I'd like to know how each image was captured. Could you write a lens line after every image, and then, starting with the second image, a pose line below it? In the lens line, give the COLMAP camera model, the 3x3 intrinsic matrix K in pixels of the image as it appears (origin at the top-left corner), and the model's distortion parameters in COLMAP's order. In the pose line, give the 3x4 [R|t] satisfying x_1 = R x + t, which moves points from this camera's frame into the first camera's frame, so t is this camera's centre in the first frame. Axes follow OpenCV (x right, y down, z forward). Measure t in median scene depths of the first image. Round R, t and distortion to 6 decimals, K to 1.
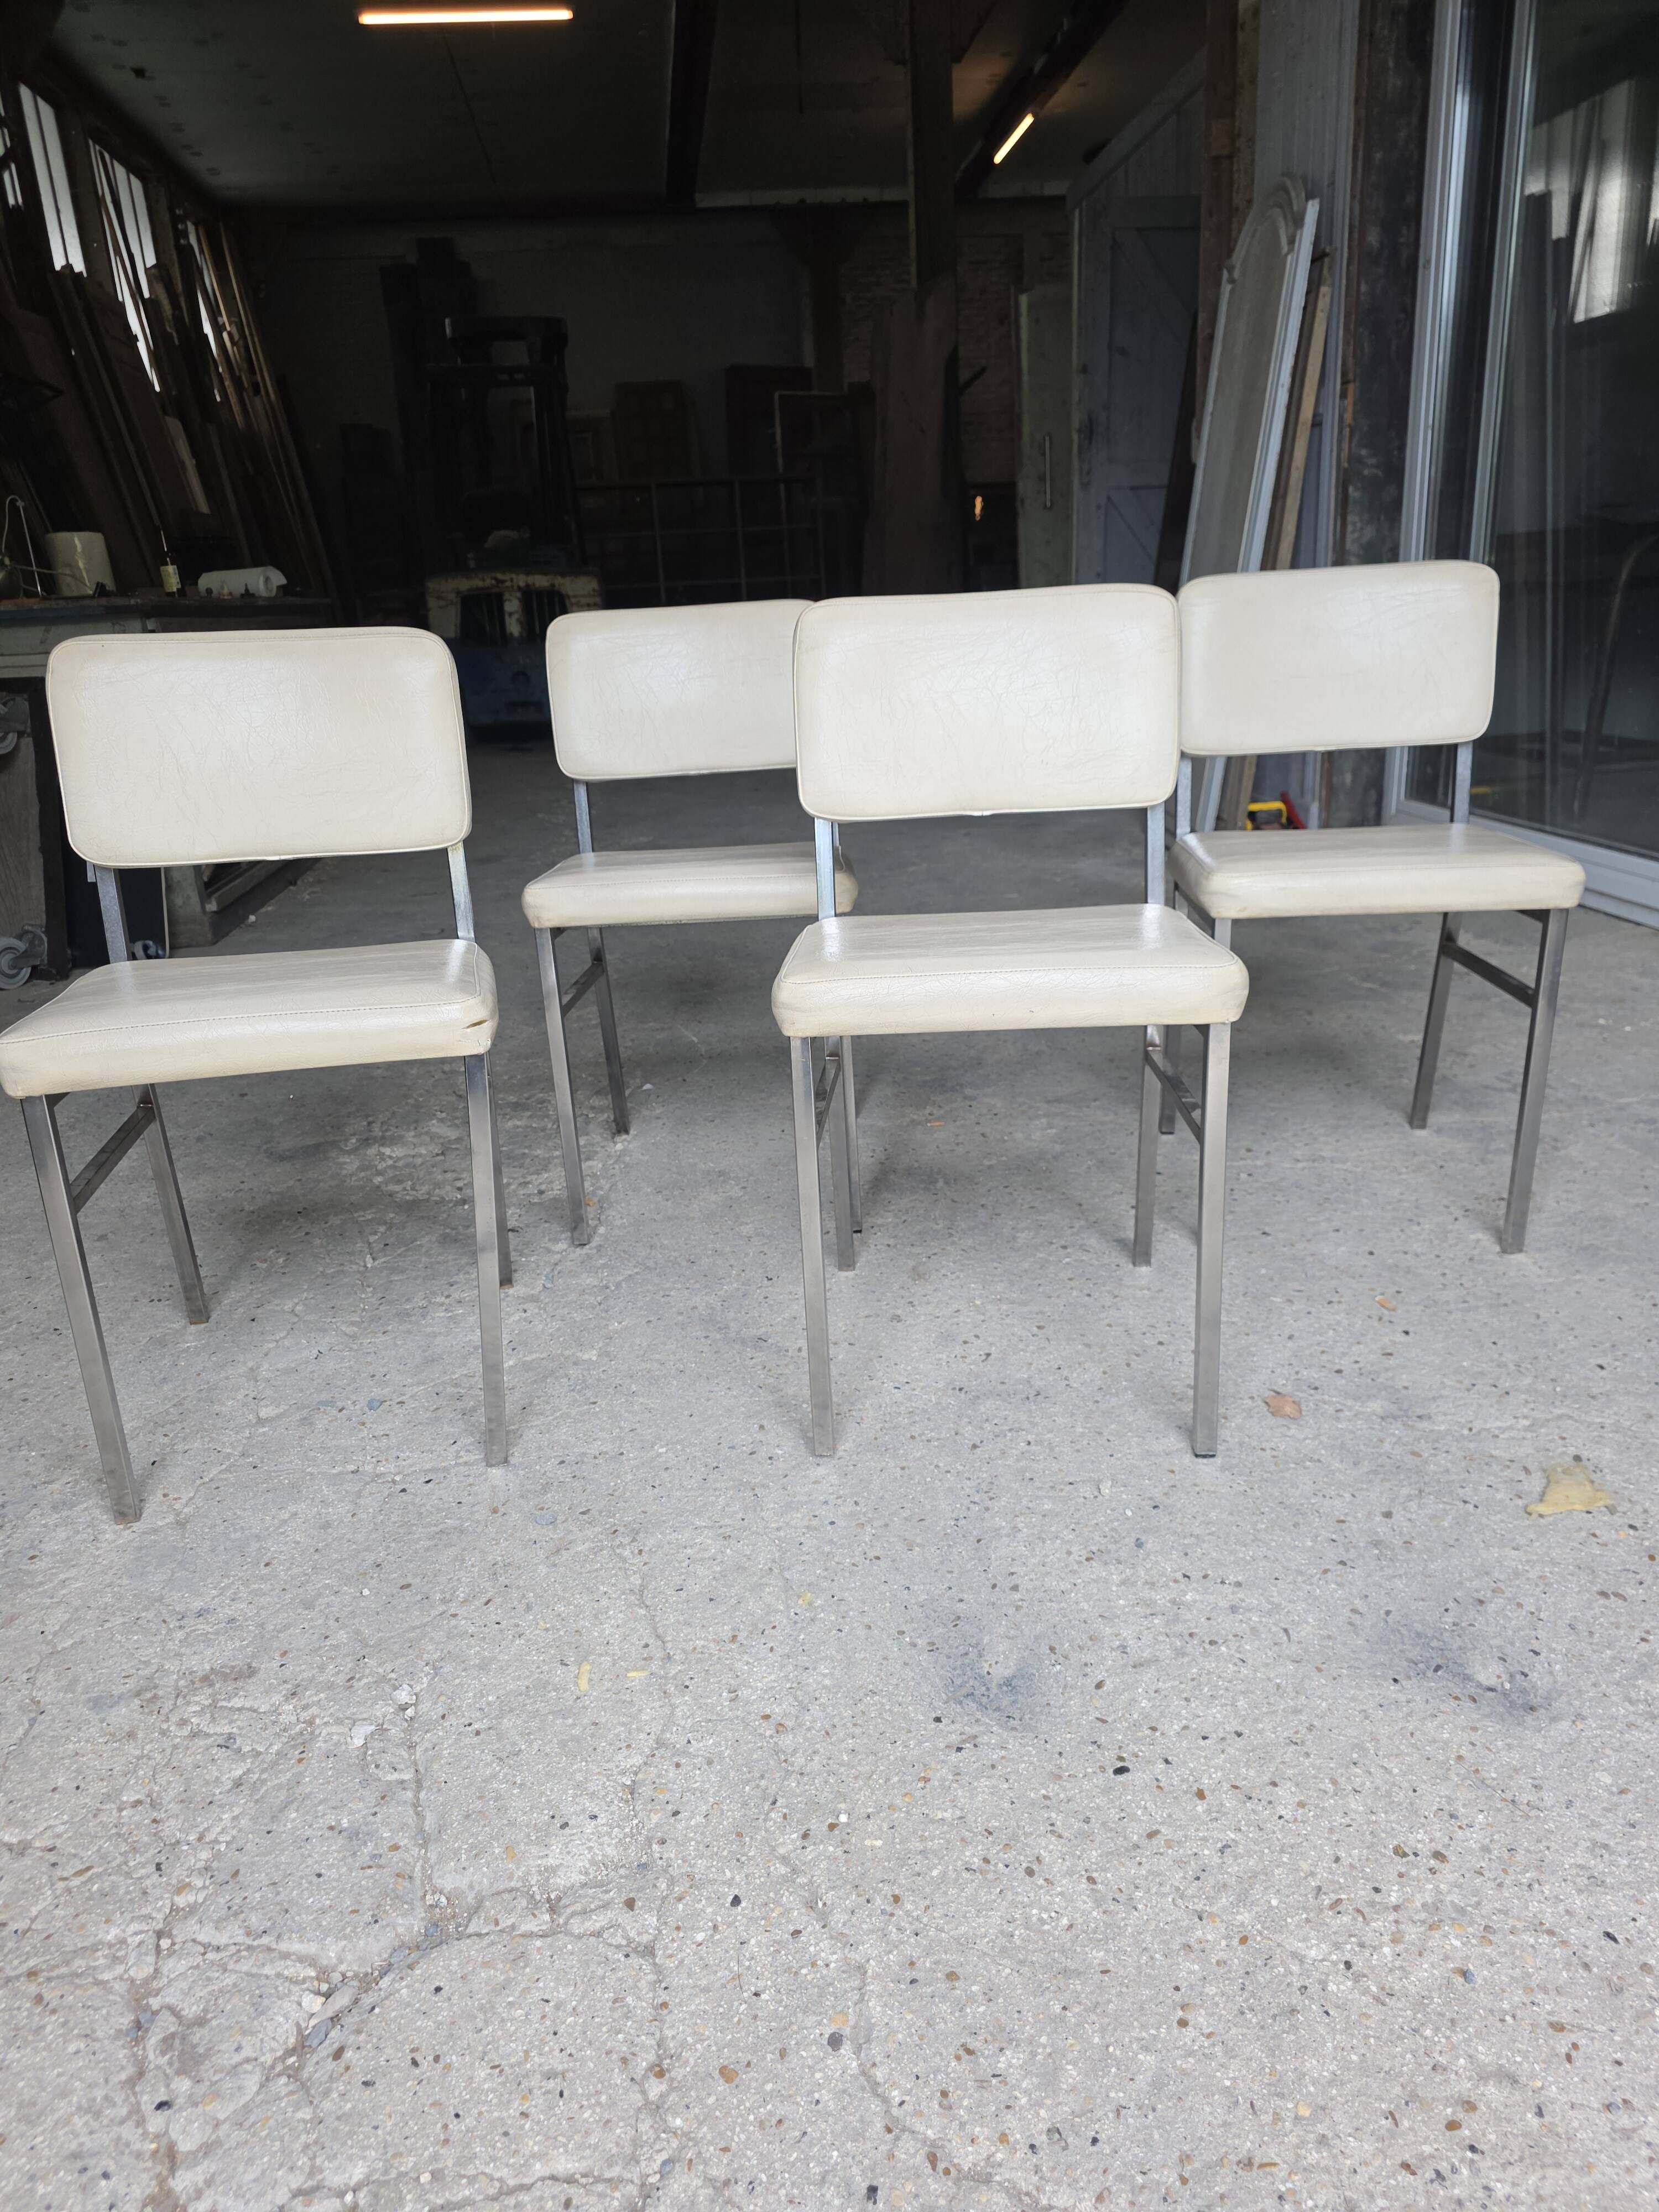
lens RADIAL K [[1514.8, 0, 842.9], [0, 1514.8, 1131.6], [0, 0, 1]] dist [0.055402, -0.058583]
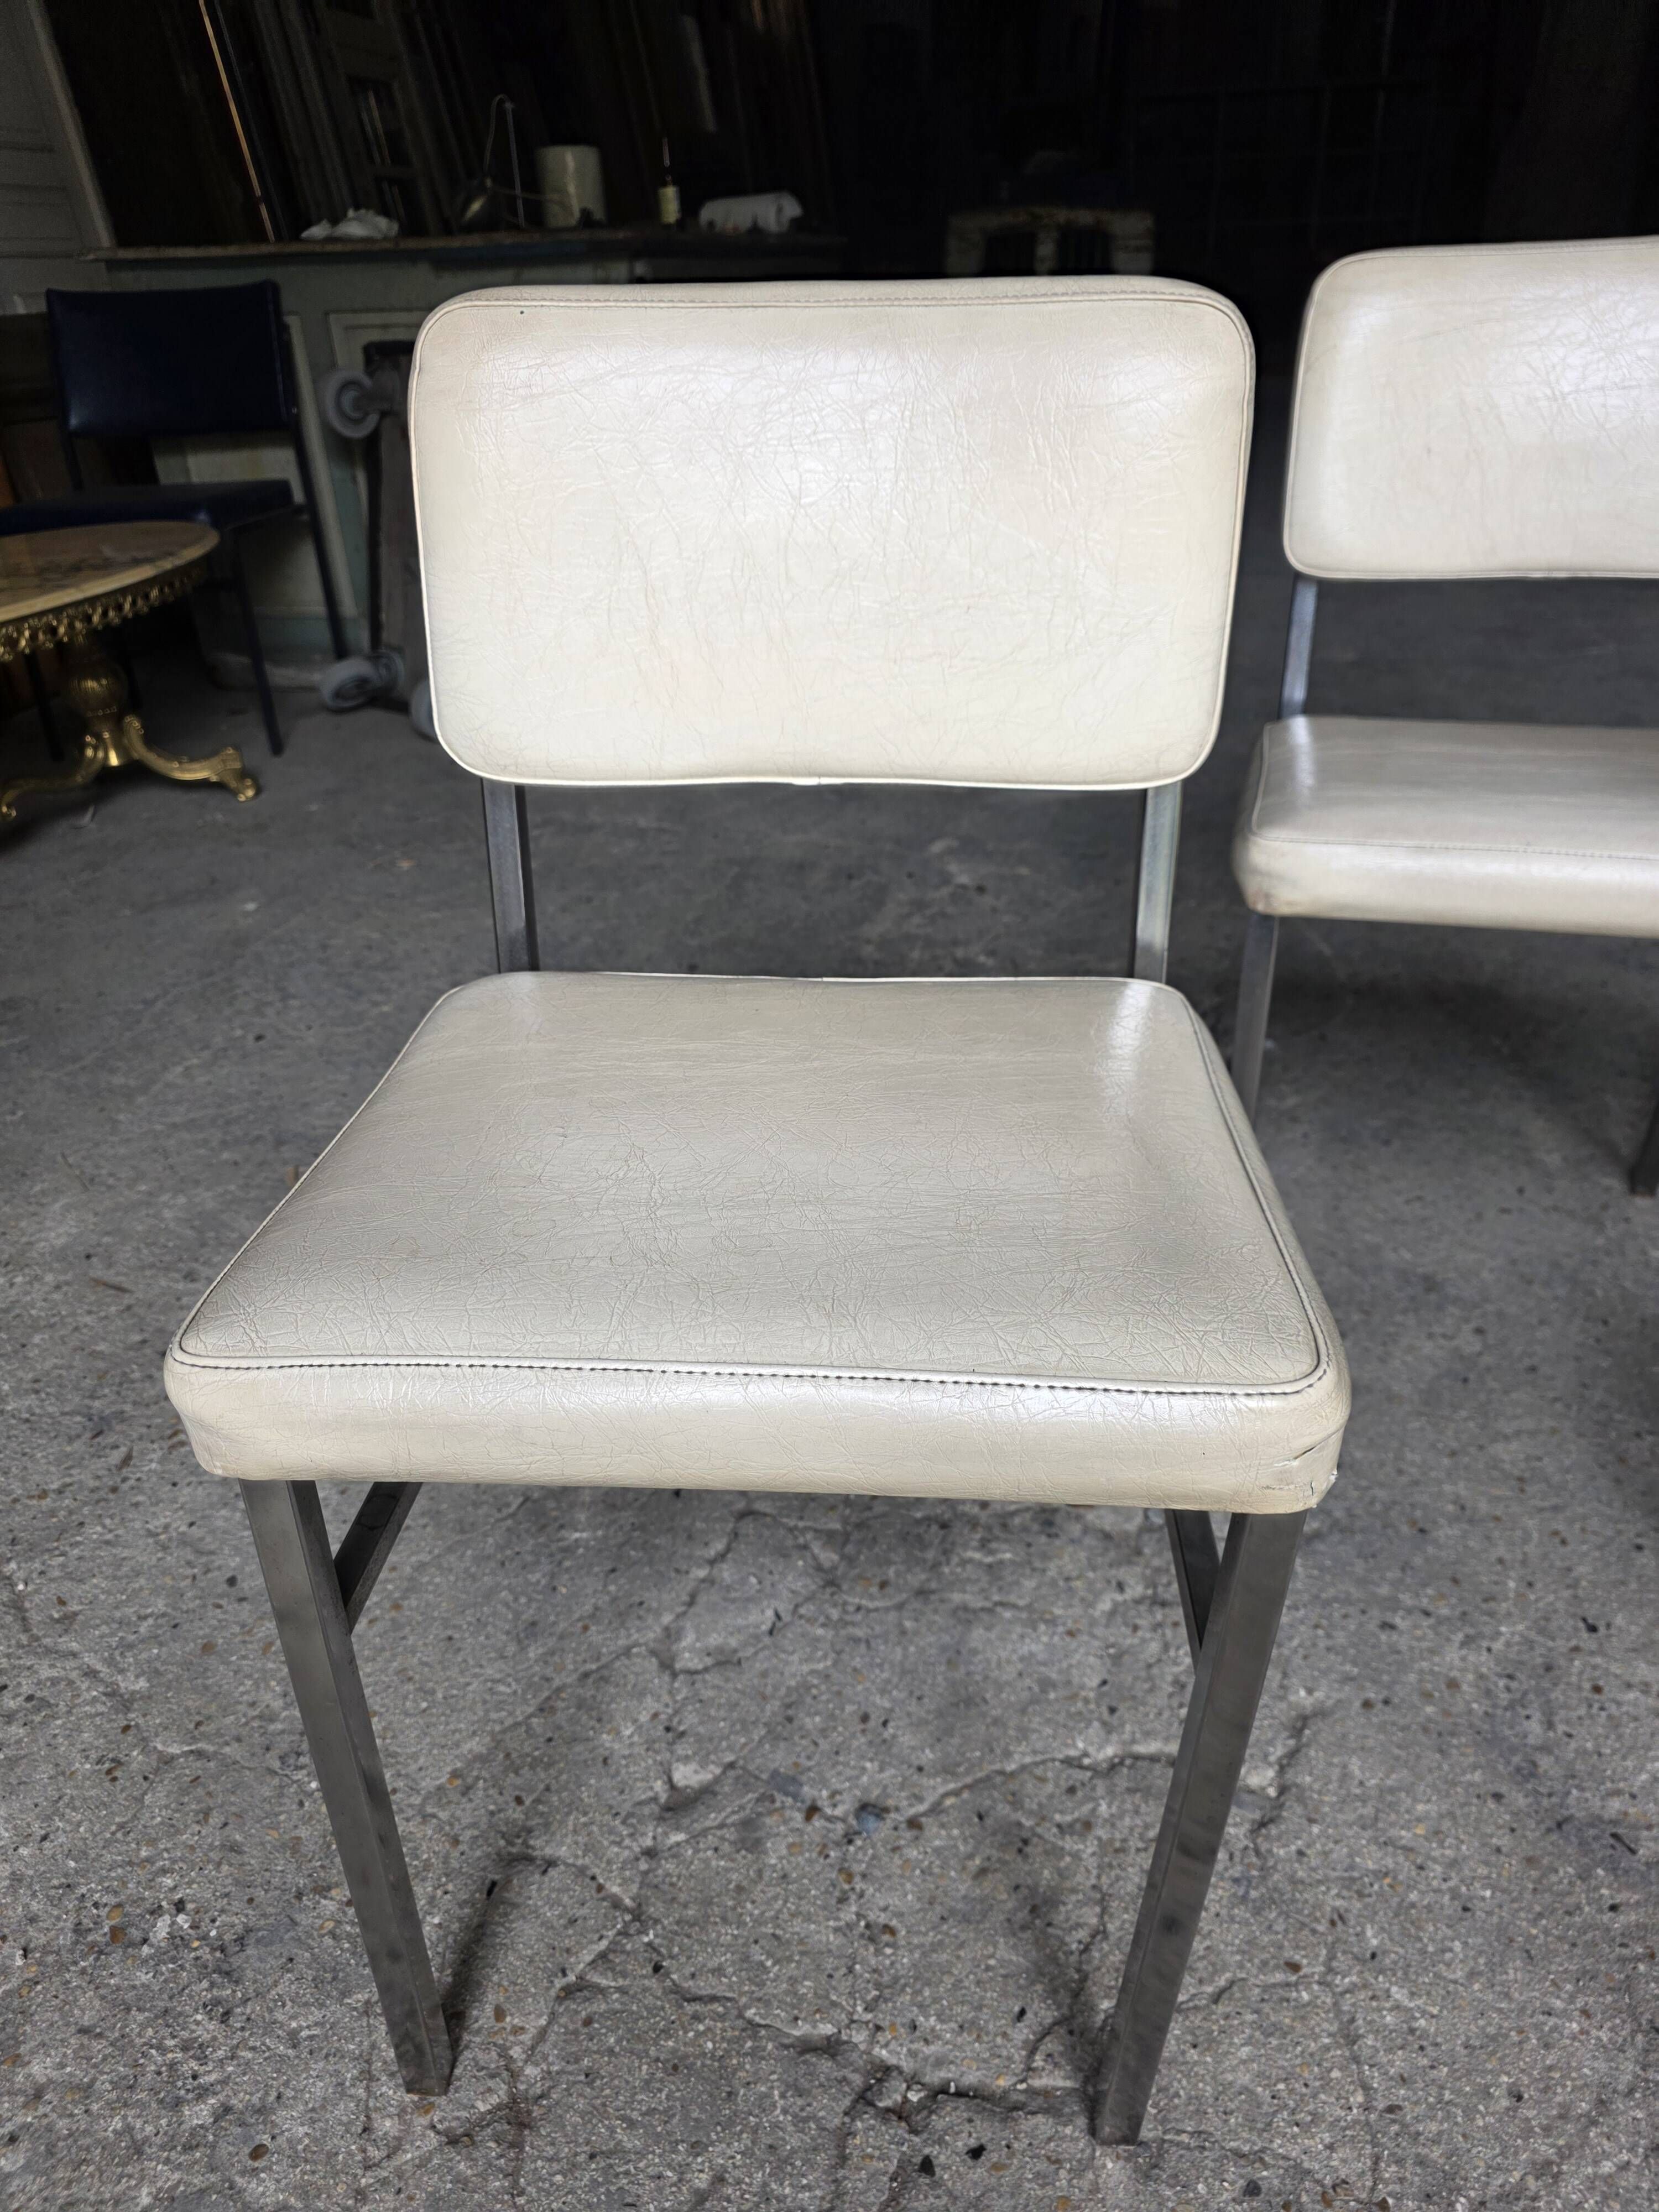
lens RADIAL K [[1528.4, 0, 813.5], [0, 1528.4, 1118.7], [0, 0, 1]] dist [0.026582, -0.024141]
pose [[0.952259, 0.161477, -0.259092, -0.229866], [-0.112270, 0.974423, 0.194669, -0.172999], [0.283899, -0.156287, 0.946031, 0.527129]]
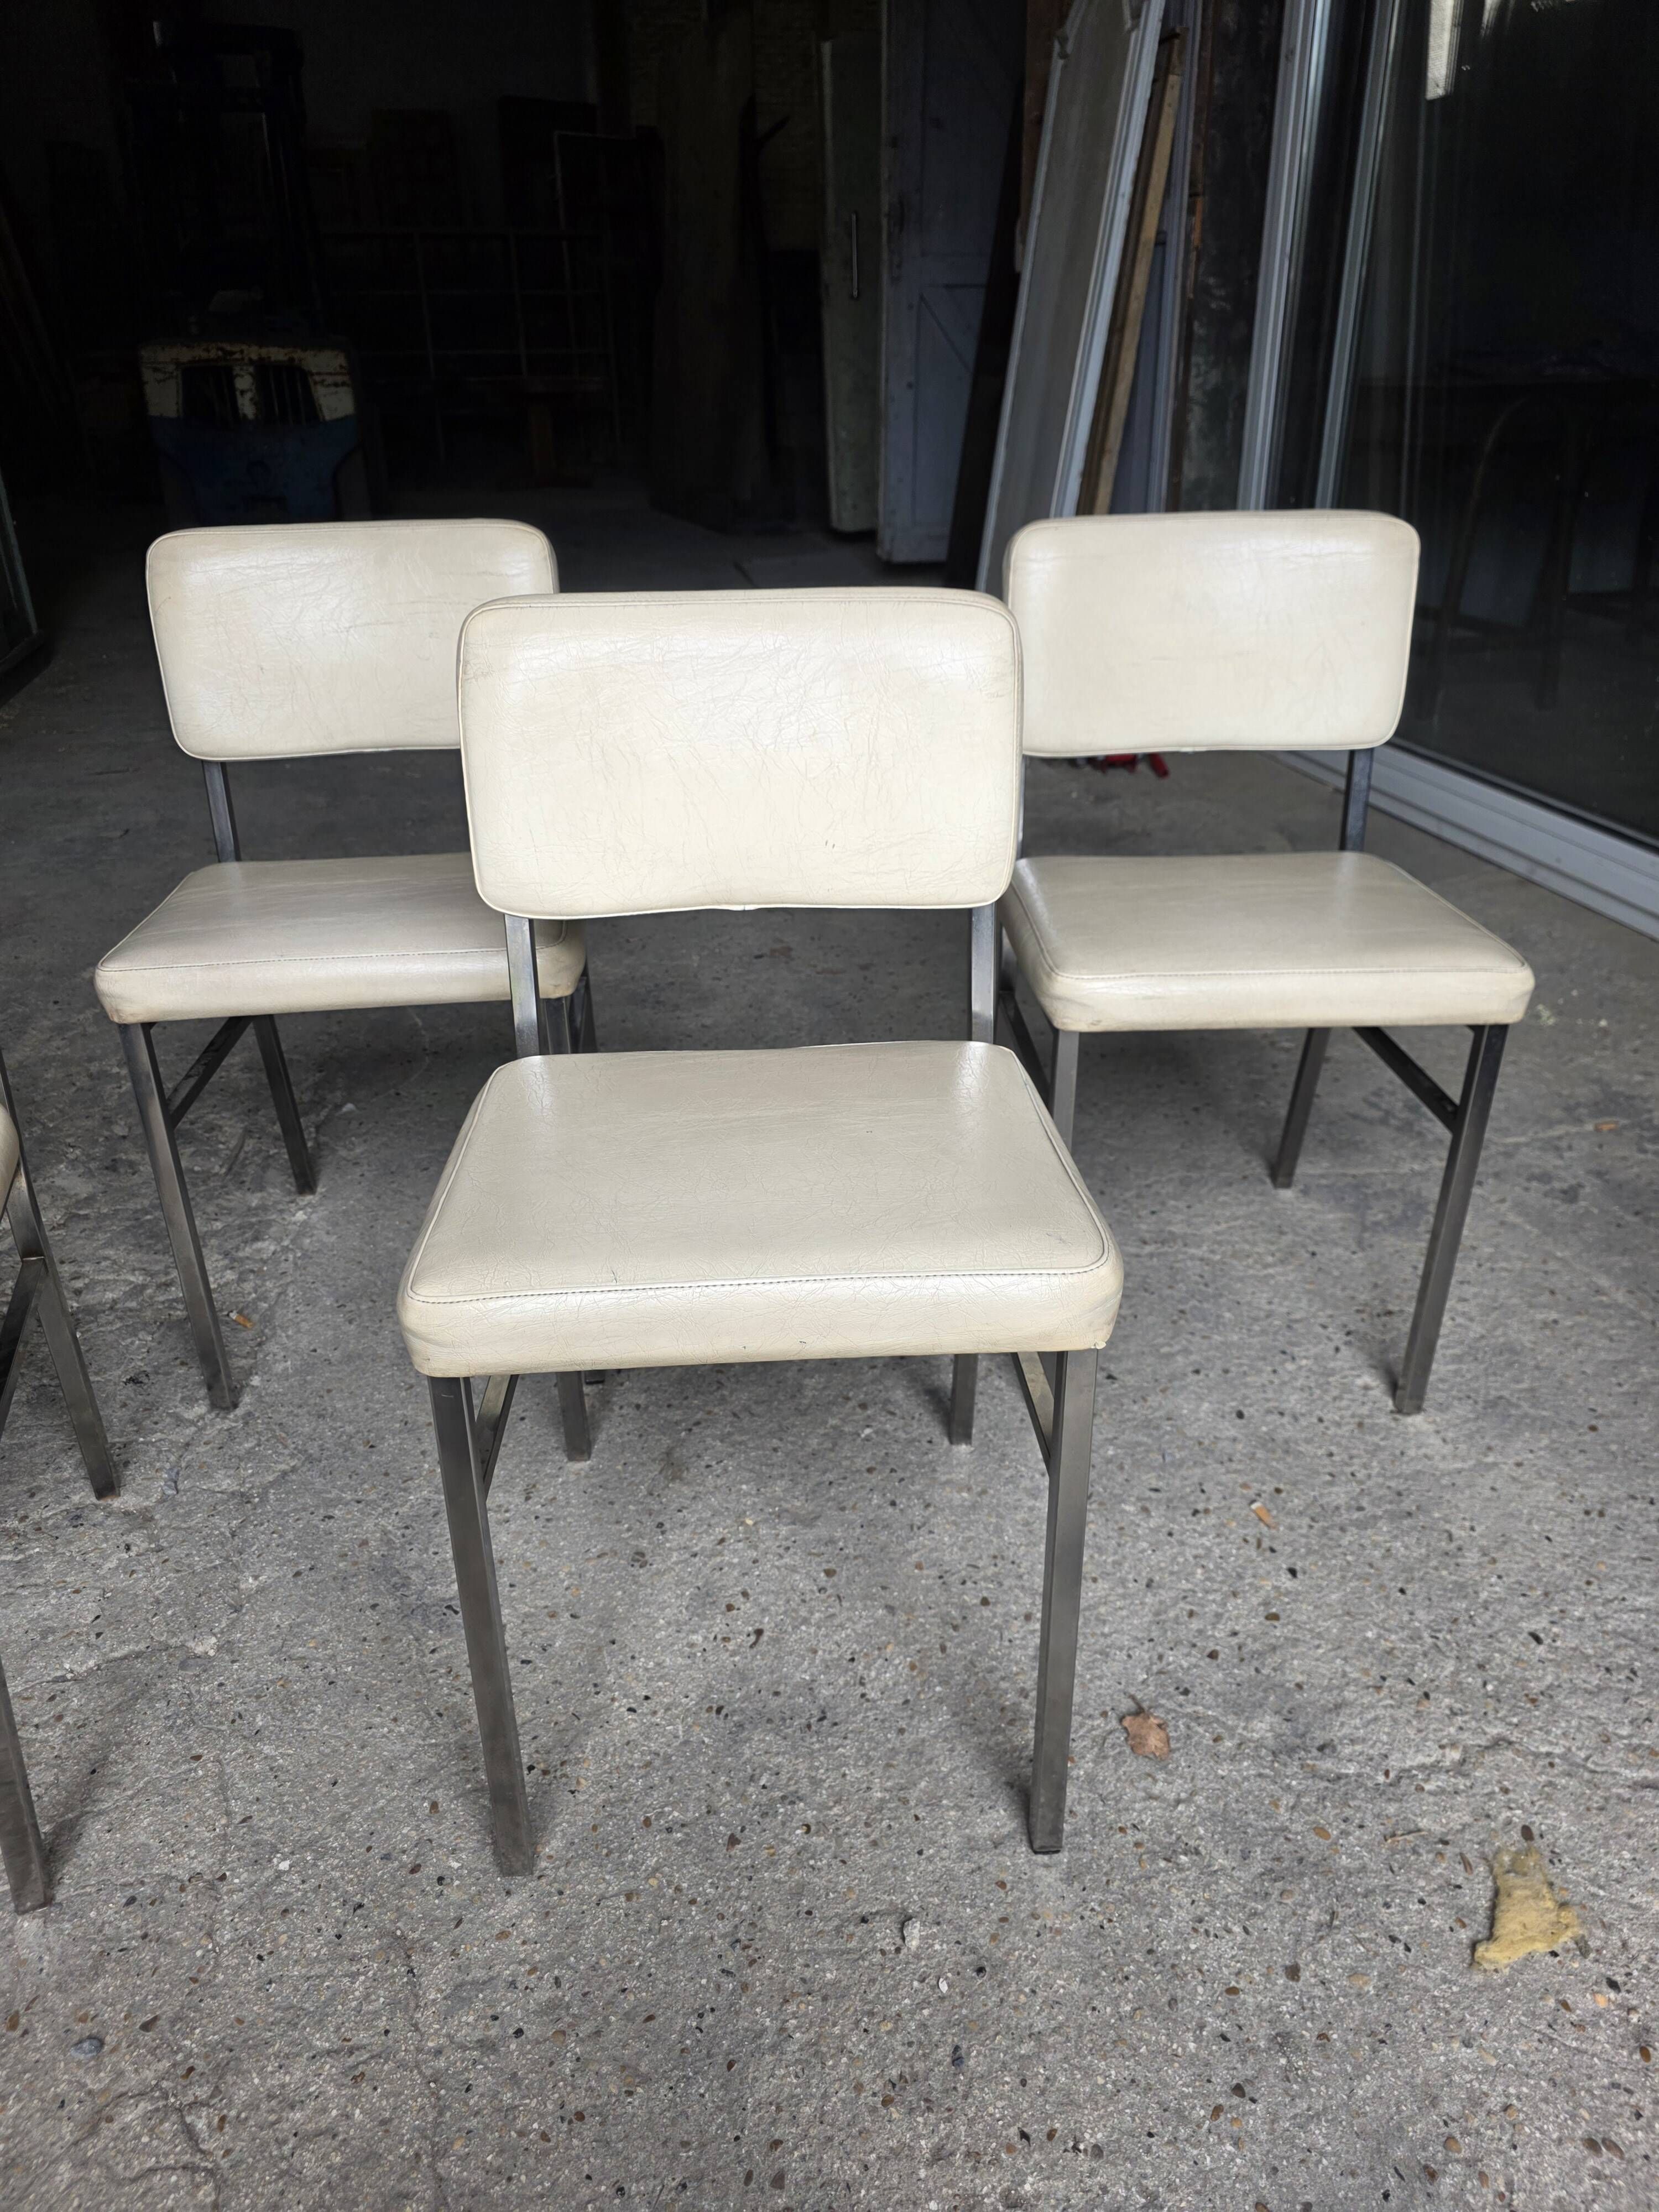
lens RADIAL K [[1508.2, 0, 841.4], [0, 1508.2, 1095.7], [0, 0, 1]] dist [0.038047, -0.033072]
pose [[0.992658, -0.015945, 0.119903, 0.053476], [0.002065, 0.993363, 0.115006, -0.208904], [-0.120941, -0.113914, 0.986102, 0.304271]]
